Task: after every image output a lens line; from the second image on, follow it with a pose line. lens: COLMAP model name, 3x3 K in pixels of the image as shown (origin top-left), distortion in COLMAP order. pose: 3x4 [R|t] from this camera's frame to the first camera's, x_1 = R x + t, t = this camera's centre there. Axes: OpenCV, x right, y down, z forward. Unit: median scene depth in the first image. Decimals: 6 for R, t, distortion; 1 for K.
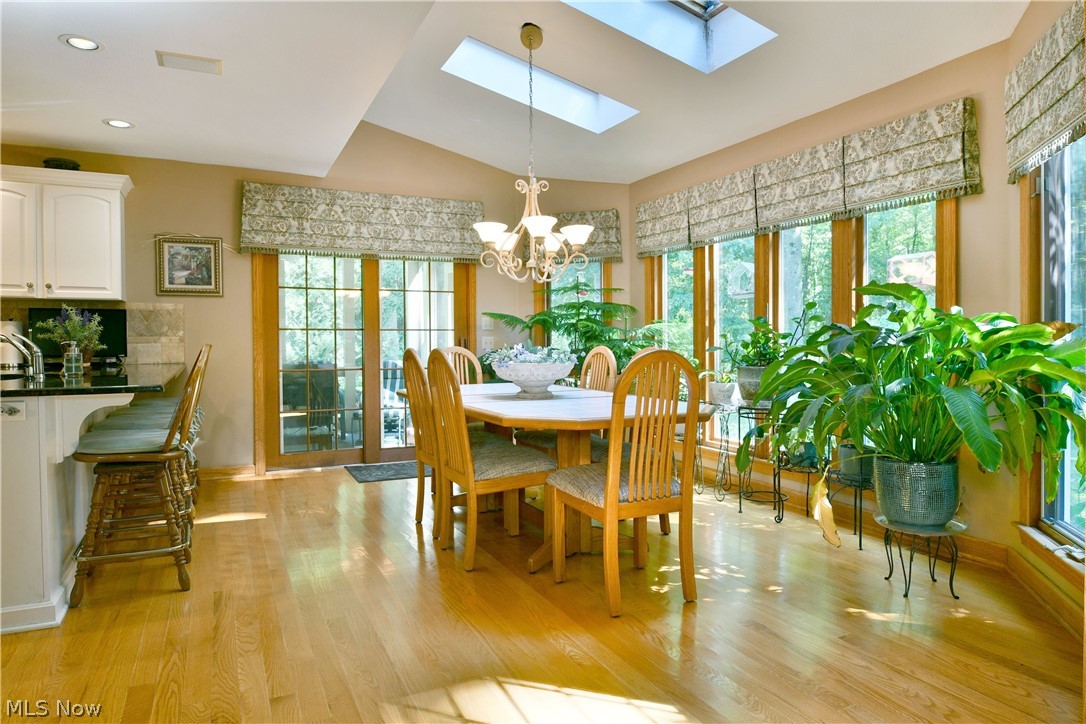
lens RADIAL K [[662.1, 0, 530.1], [0, 662.1, 352.8], [0, 0, 1]] dist [-0.013237, -0.004767]
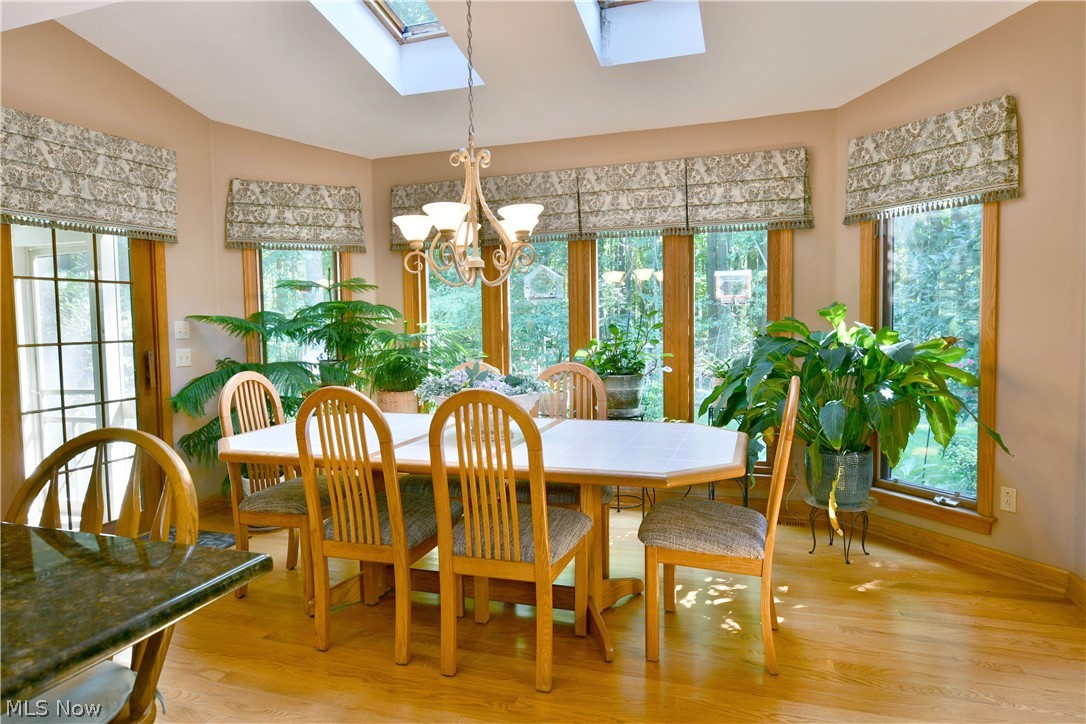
lens RADIAL K [[662.1, 0, 536.8], [0, 662.1, 362.7], [0, 0, 1]] dist [-0.013237, -0.004767]
pose [[0.696495, -0.057018, 0.715293, -0.364883], [0.028678, 0.998253, 0.051649, -0.041920], [-0.716989, -0.015460, 0.696913, 0.308334]]
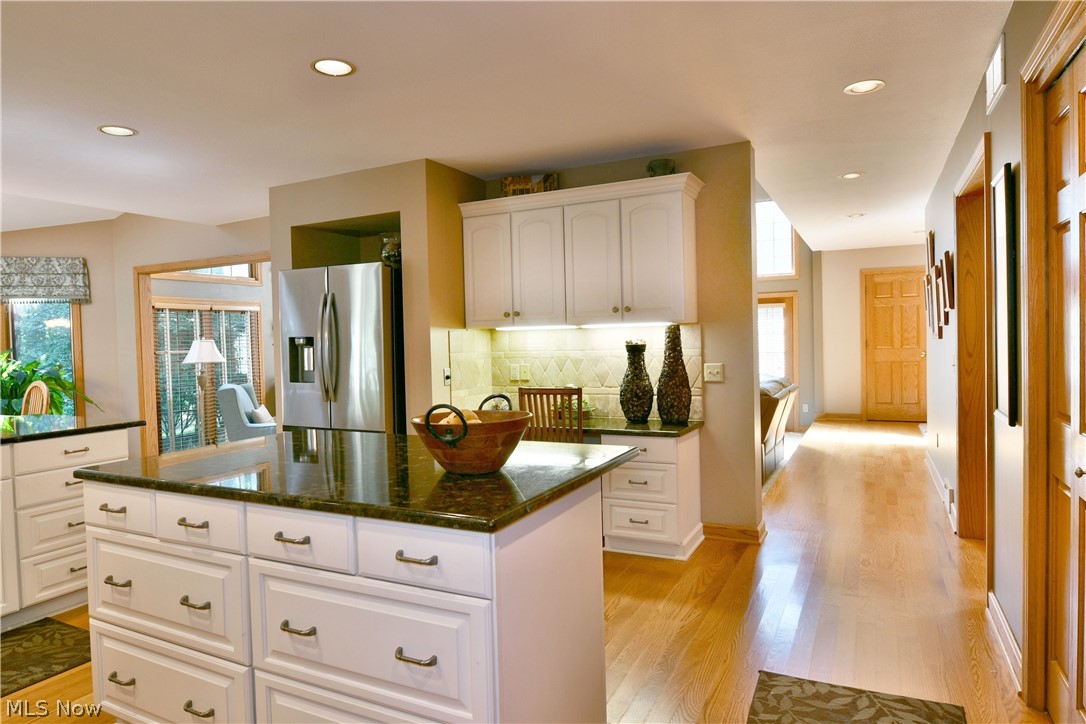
lens RADIAL K [[662.1, 0, 539.4], [0, 662.1, 359.9], [0, 0, 1]] dist [-0.013237, -0.004767]
pose [[-0.612148, -0.007853, 0.790704, -1.268475], [0.037580, 0.998532, 0.039012, -0.048792], [-0.789849, 0.053596, -0.610954, 0.513267]]
